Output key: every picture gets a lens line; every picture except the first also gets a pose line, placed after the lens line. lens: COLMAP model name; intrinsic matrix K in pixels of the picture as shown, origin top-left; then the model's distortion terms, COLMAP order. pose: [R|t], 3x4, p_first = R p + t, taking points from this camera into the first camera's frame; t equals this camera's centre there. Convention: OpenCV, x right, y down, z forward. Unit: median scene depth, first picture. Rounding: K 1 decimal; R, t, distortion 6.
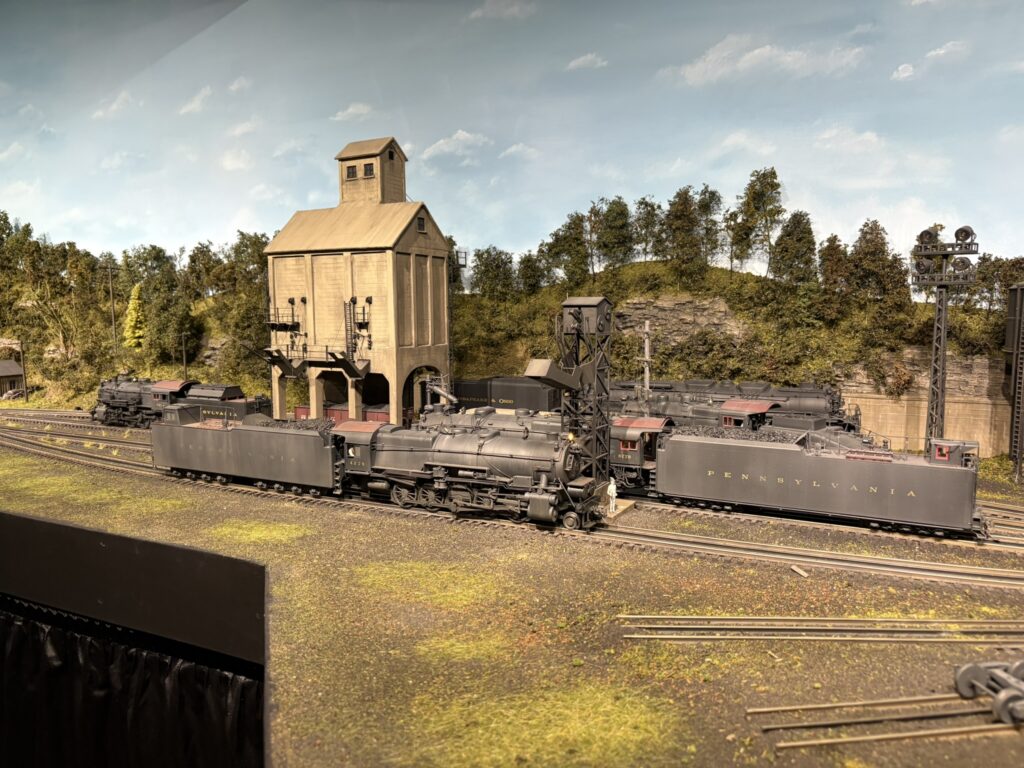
lens RADIAL K [[794.4, 0, 512.0], [0, 794.4, 384.0], [0, 0, 1]] dist [0.014057, -0.003305]
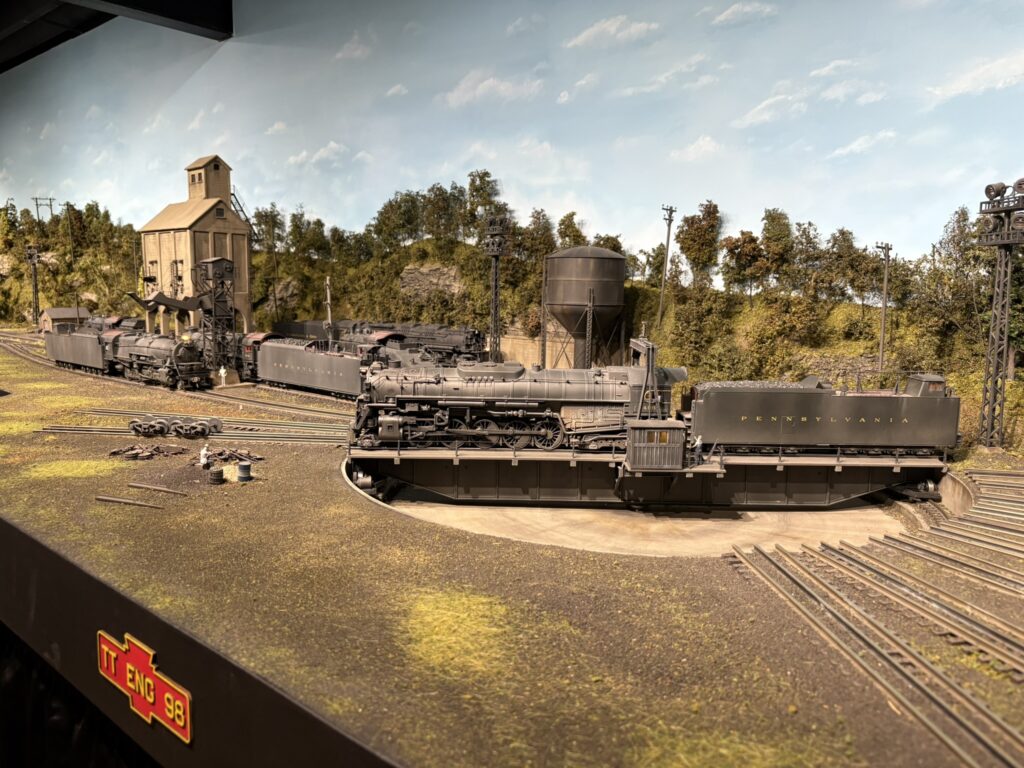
lens RADIAL K [[794.4, 0, 512.0], [0, 794.4, 384.0], [0, 0, 1]] dist [0.014057, -0.003305]
pose [[0.970868, 0.045497, -0.235254, 0.729570], [-0.039318, 0.998749, 0.030891, 0.052751], [0.236366, -0.020741, 0.971443, -0.327823]]
